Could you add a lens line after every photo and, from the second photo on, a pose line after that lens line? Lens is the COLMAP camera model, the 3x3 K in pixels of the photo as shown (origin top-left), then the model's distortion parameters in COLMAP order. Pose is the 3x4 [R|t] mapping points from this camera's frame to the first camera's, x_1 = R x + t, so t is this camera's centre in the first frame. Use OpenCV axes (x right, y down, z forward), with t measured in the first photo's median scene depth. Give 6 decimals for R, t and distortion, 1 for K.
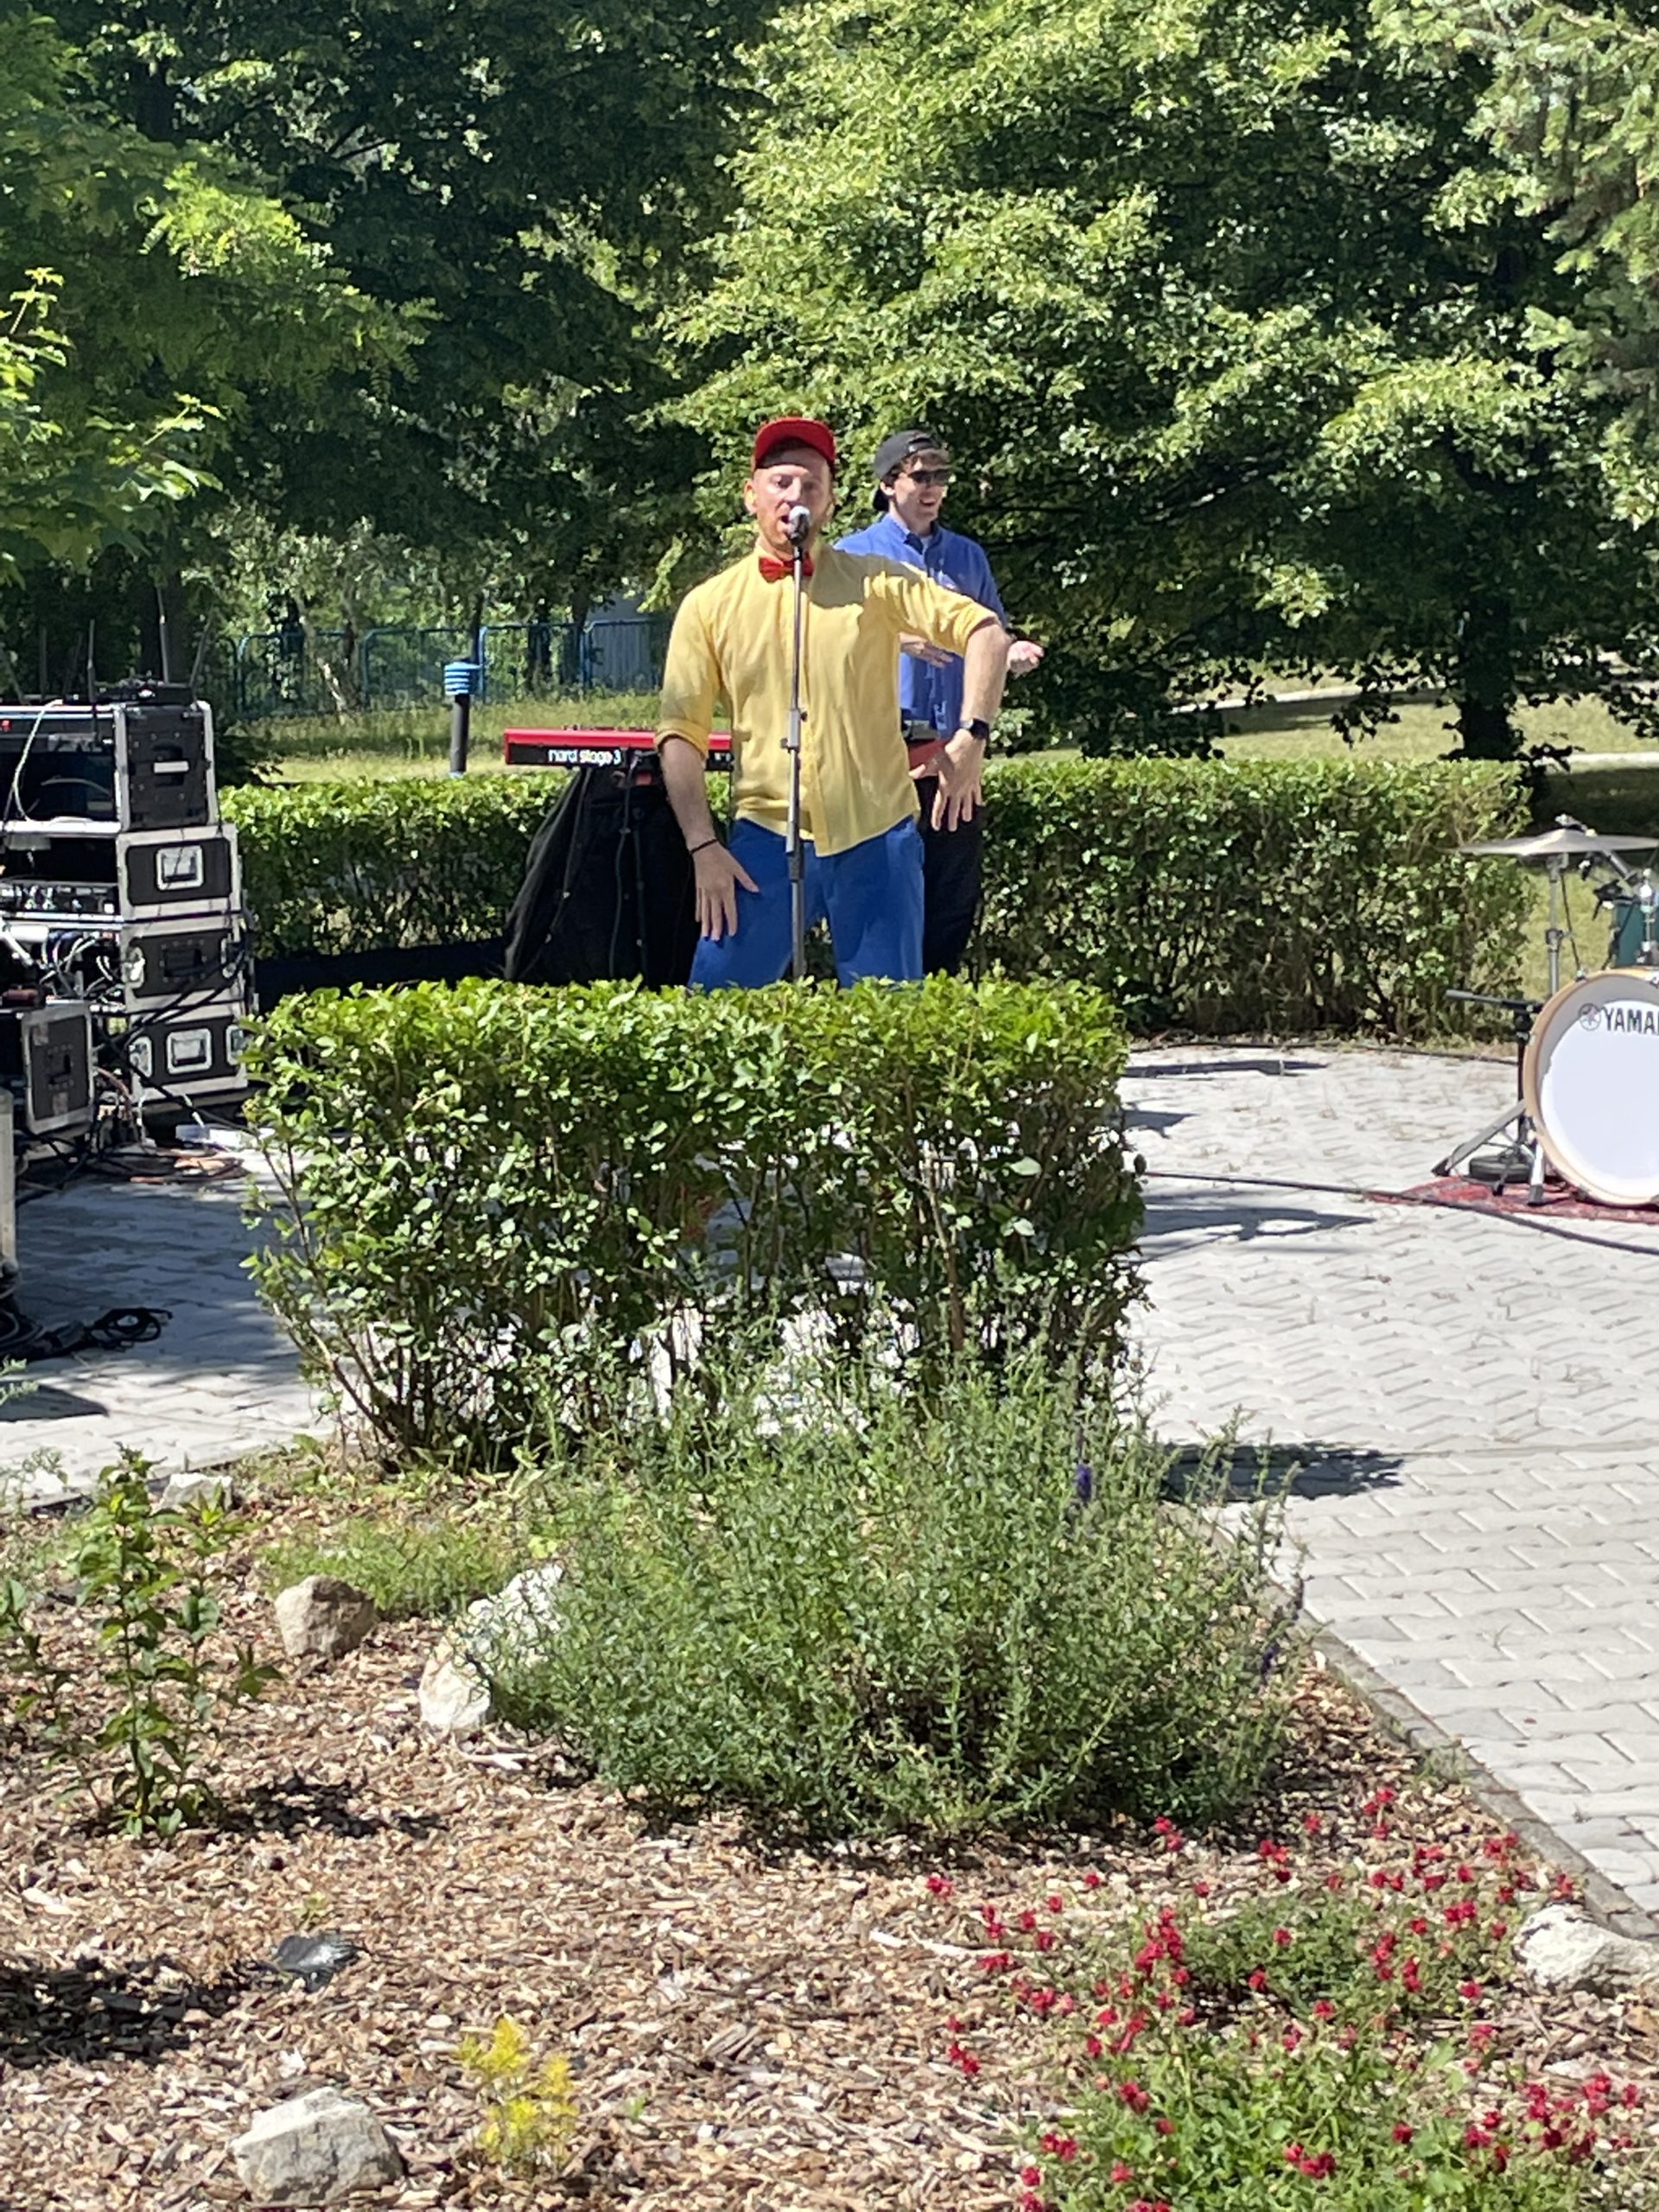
lens RADIAL K [[4899.3, 0, 843.6], [0, 4899.3, 1057.0], [0, 0, 1]] dist [0.100742, 0.054734]
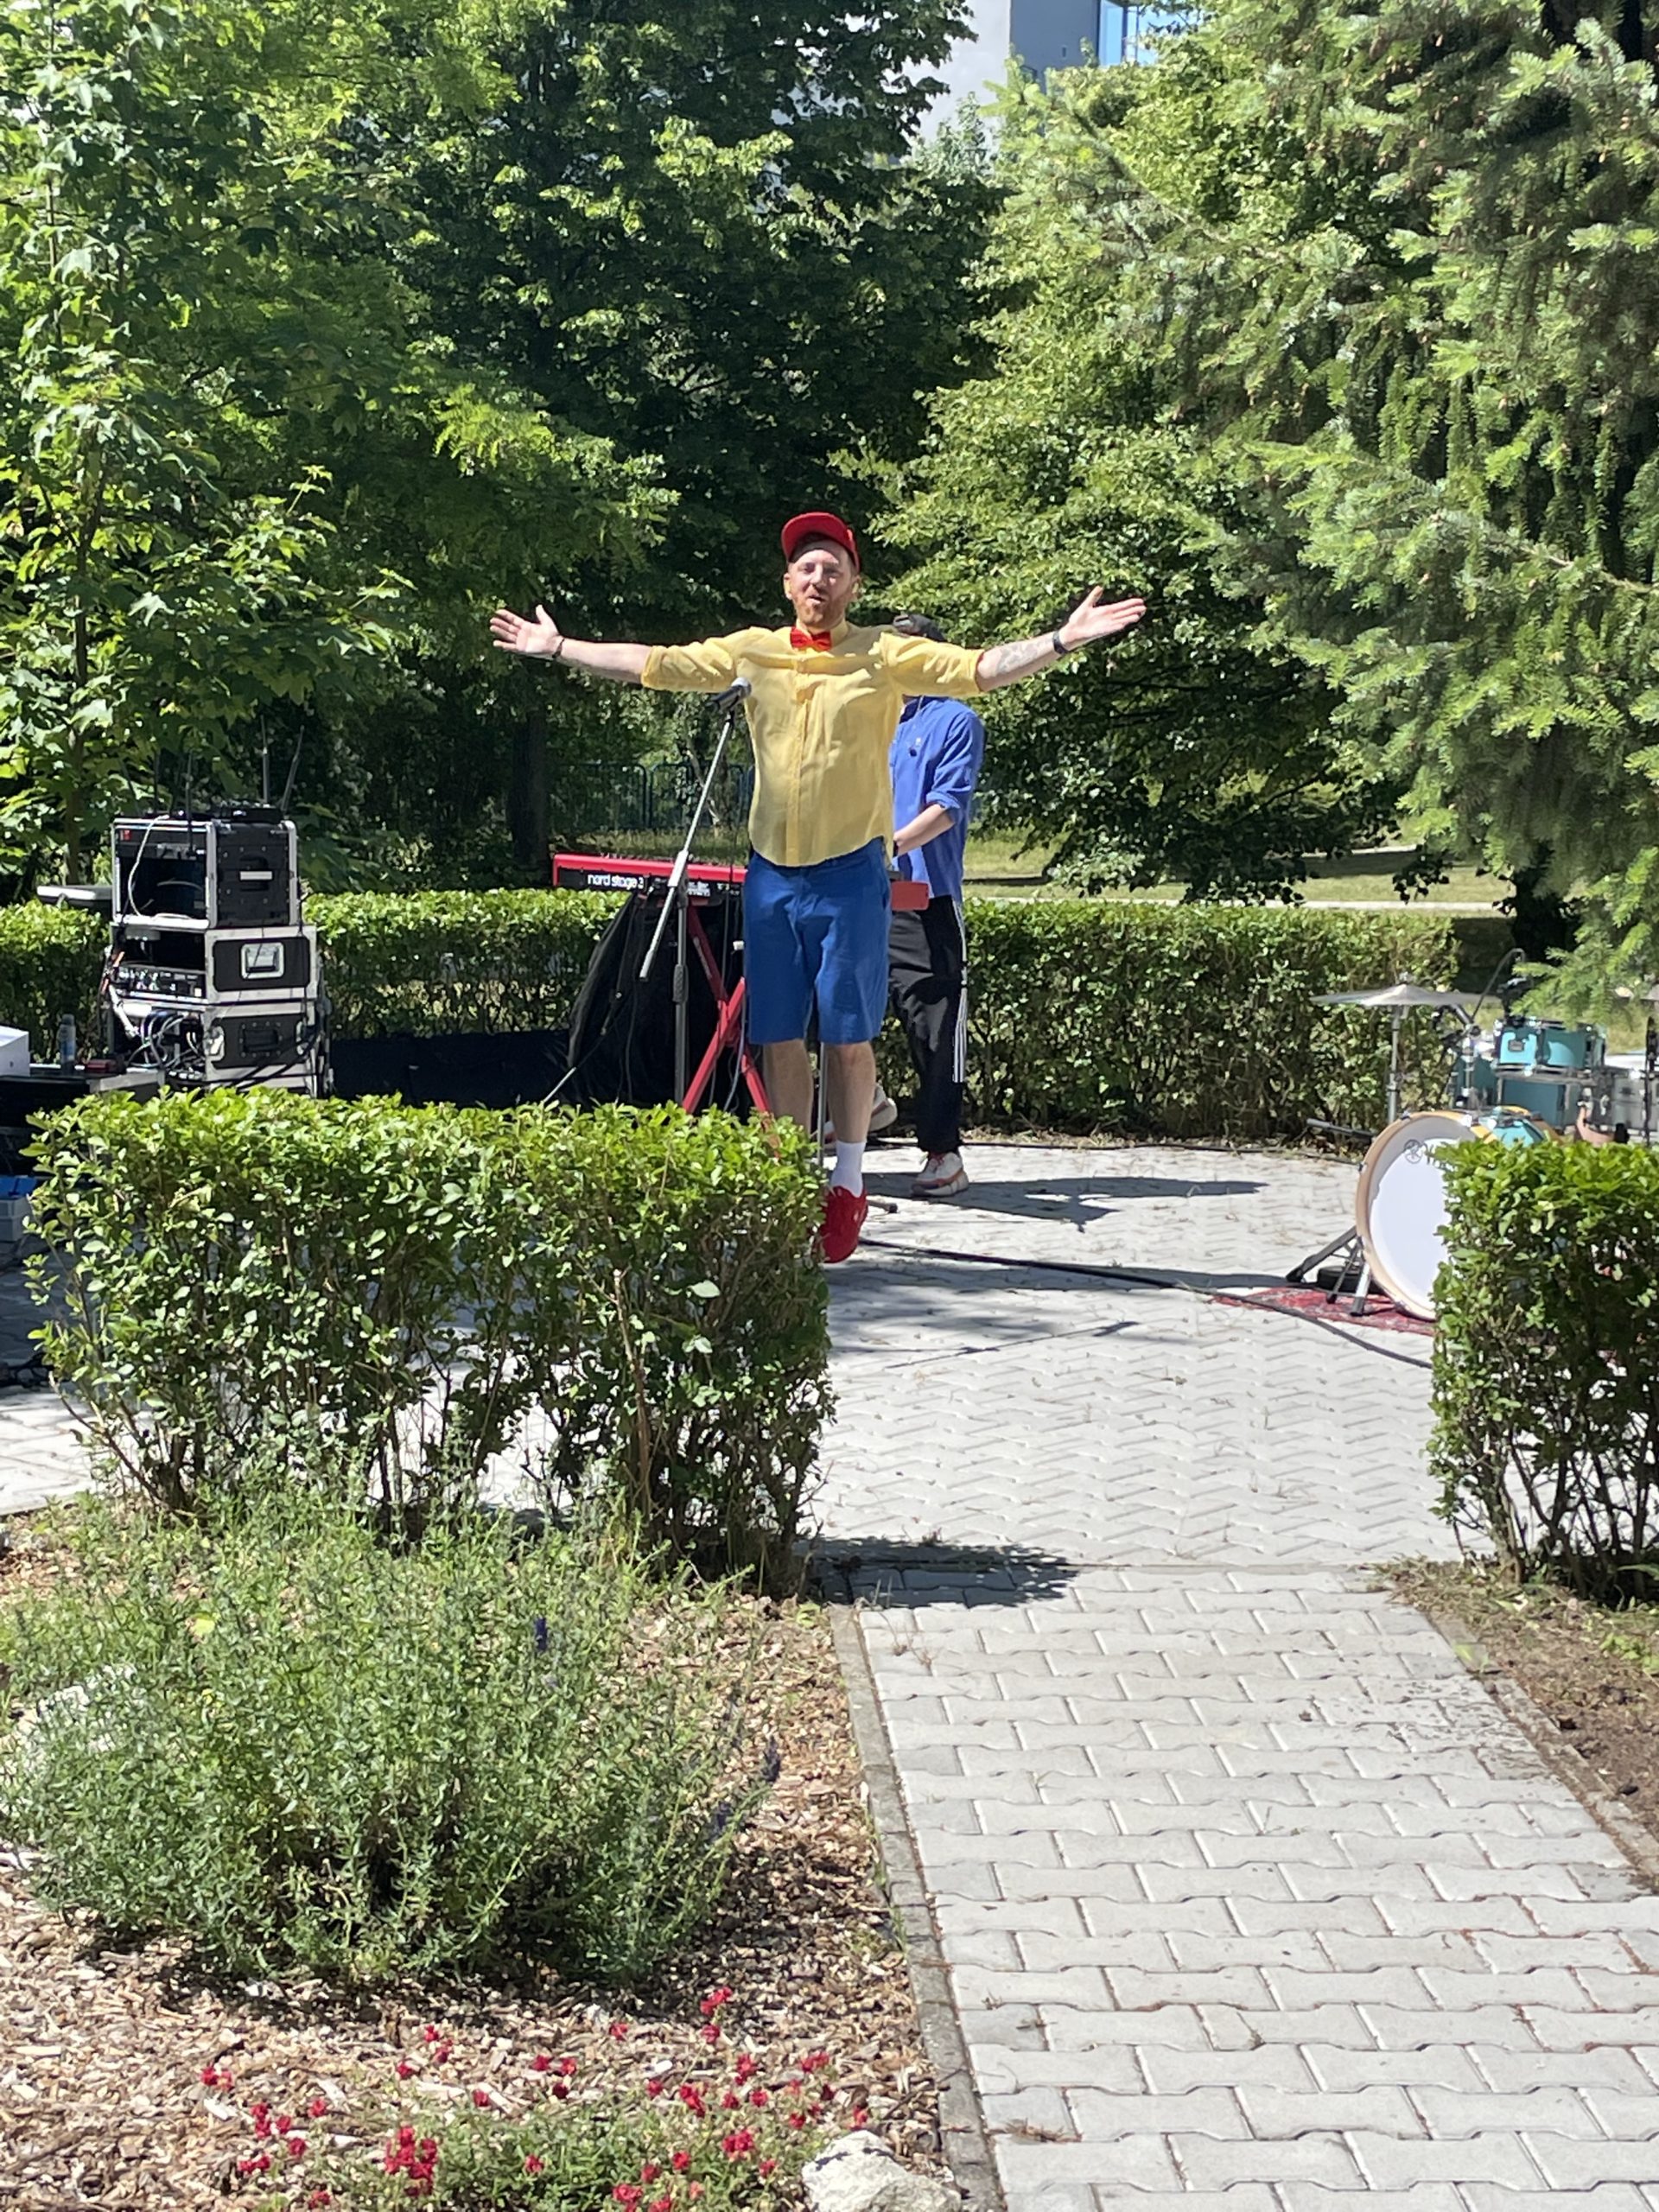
lens RADIAL K [[3723.2, 0, 829.5], [0, 3723.2, 1106.0], [0, 0, 1]] dist [0.121399, -0.144736]
pose [[0.994325, 0.048462, -0.094707, 0.095923], [-0.048150, 0.998825, 0.005587, -0.016437], [0.094866, -0.000995, 0.995490, 0.125756]]
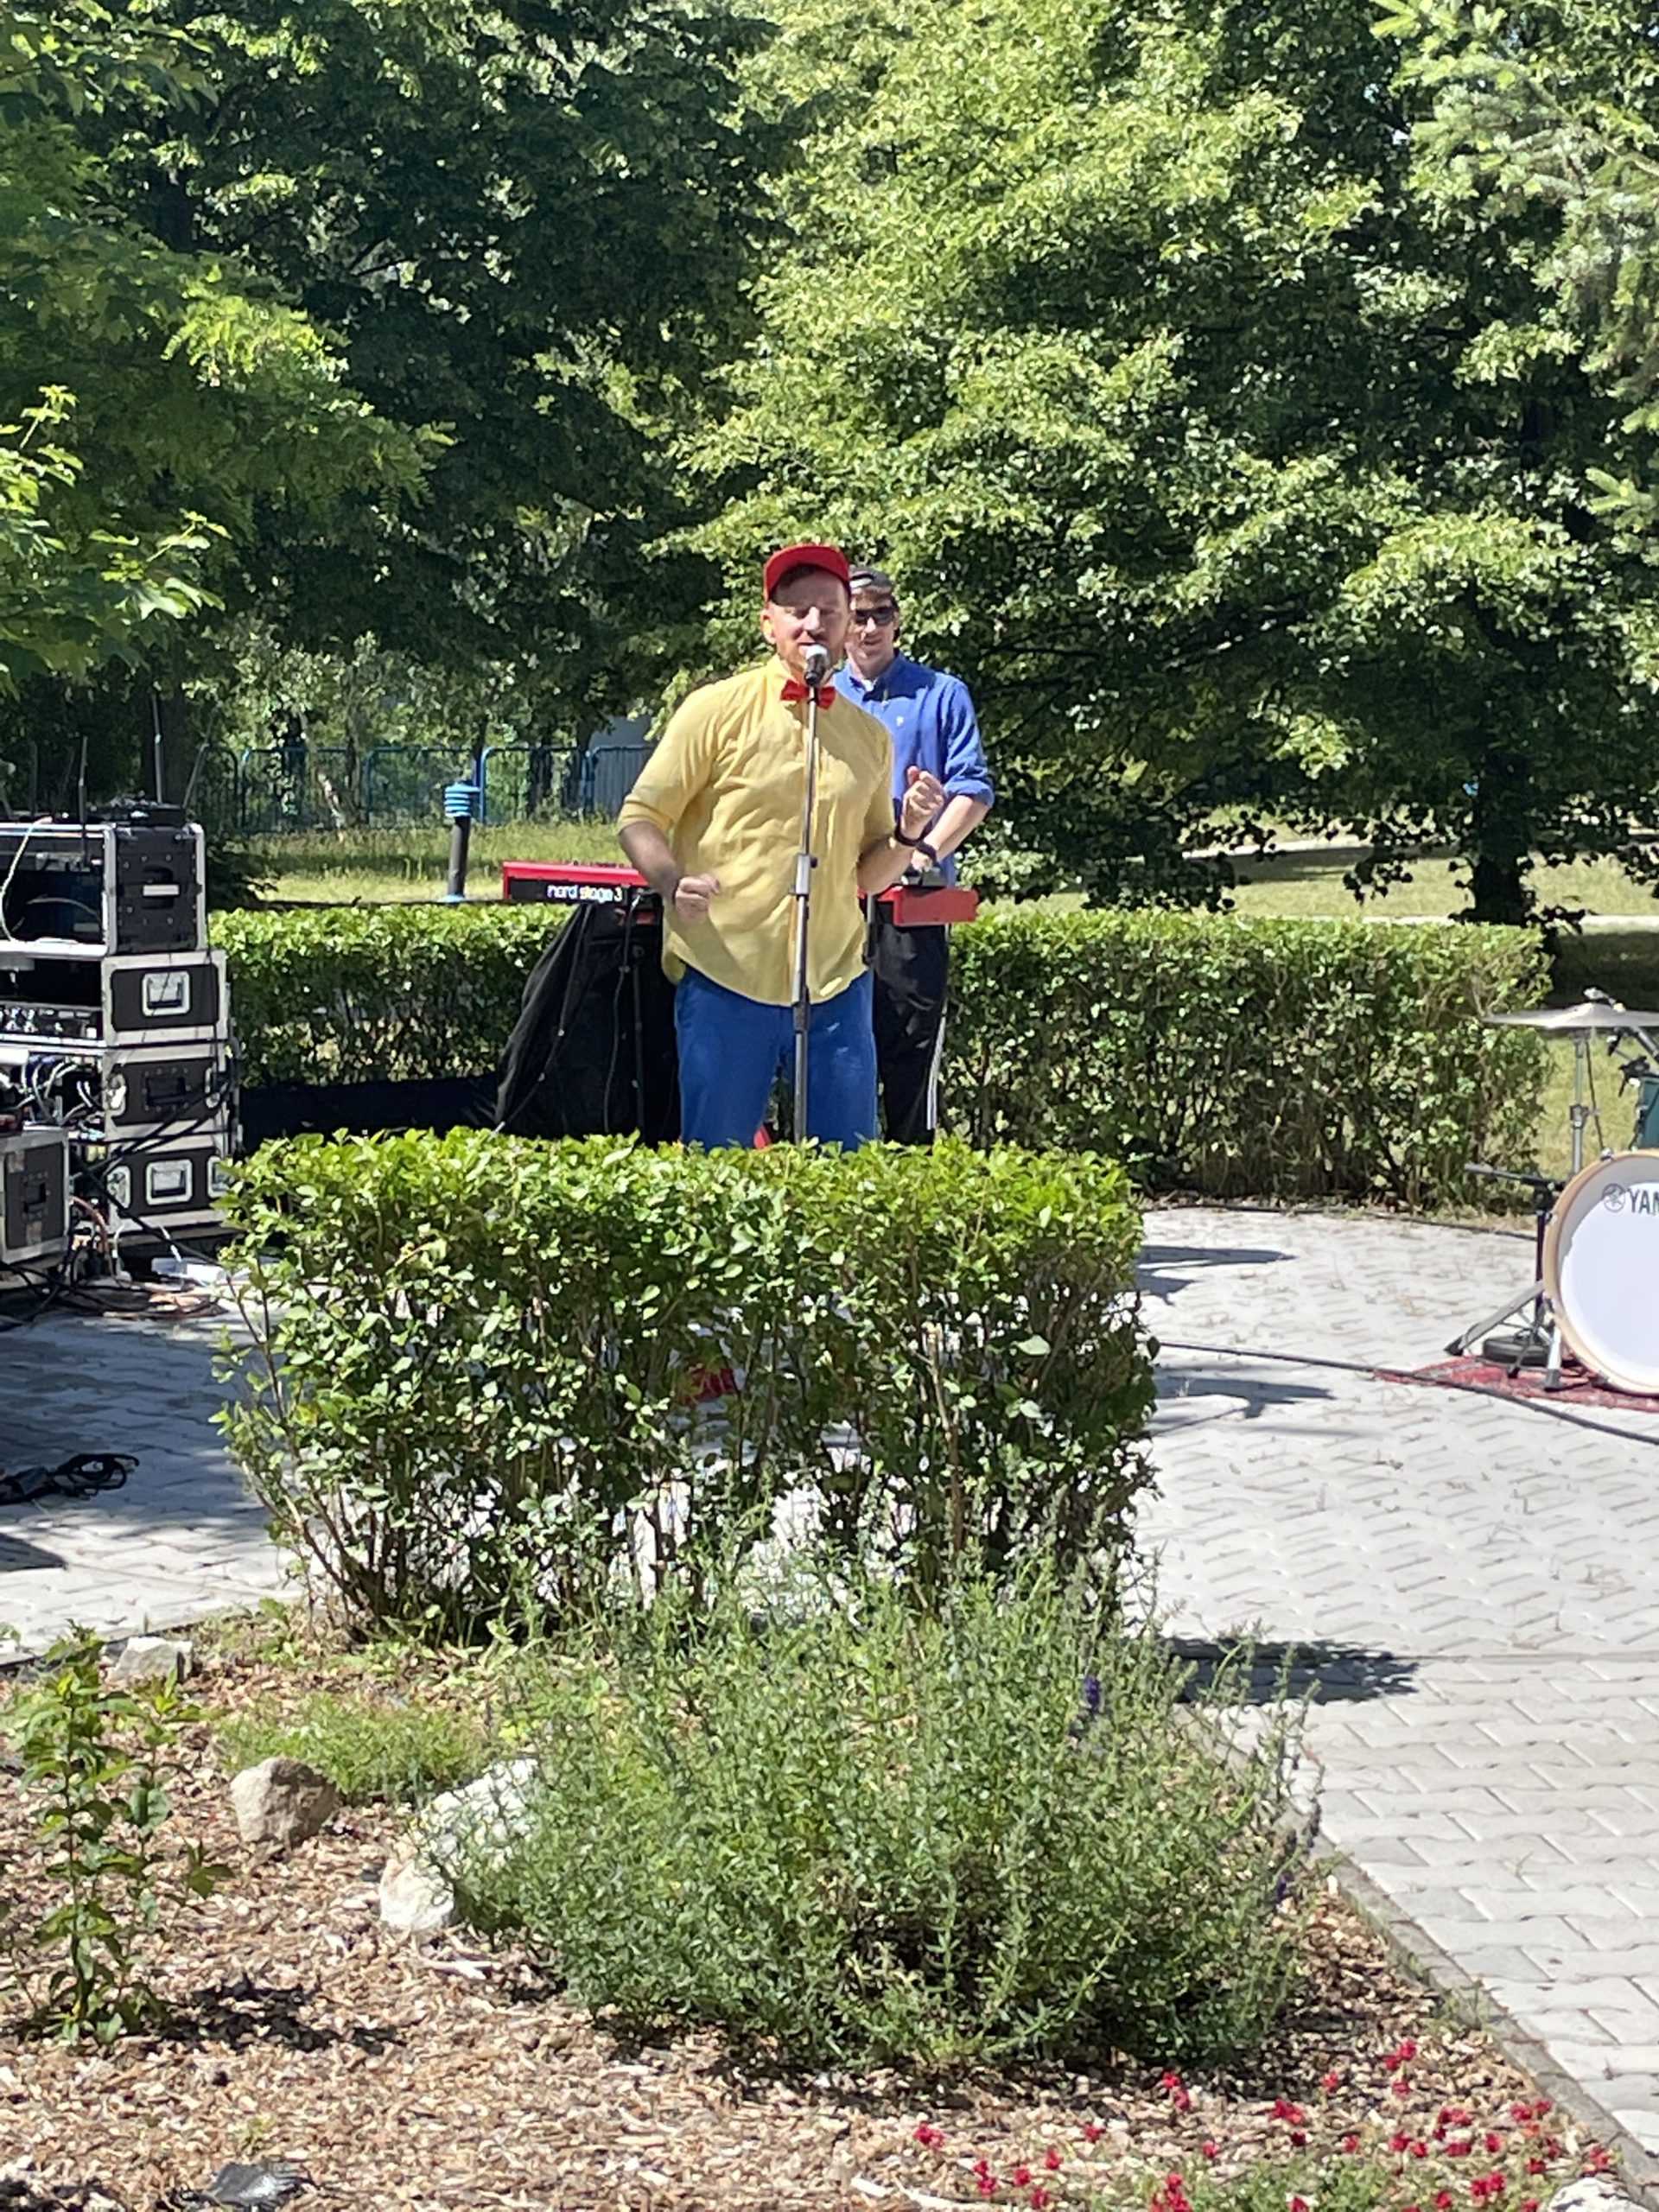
lens RADIAL K [[4896.0, 0, 829.5], [0, 4896.0, 1106.0], [0, 0, 1]] dist [0.086732, 0.244105]
pose [[0.999454, 0.033033, -0.000809, -0.002394], [-0.033042, 0.999319, -0.016455, -0.005032], [0.000265, 0.016472, 0.999864, 0.030707]]
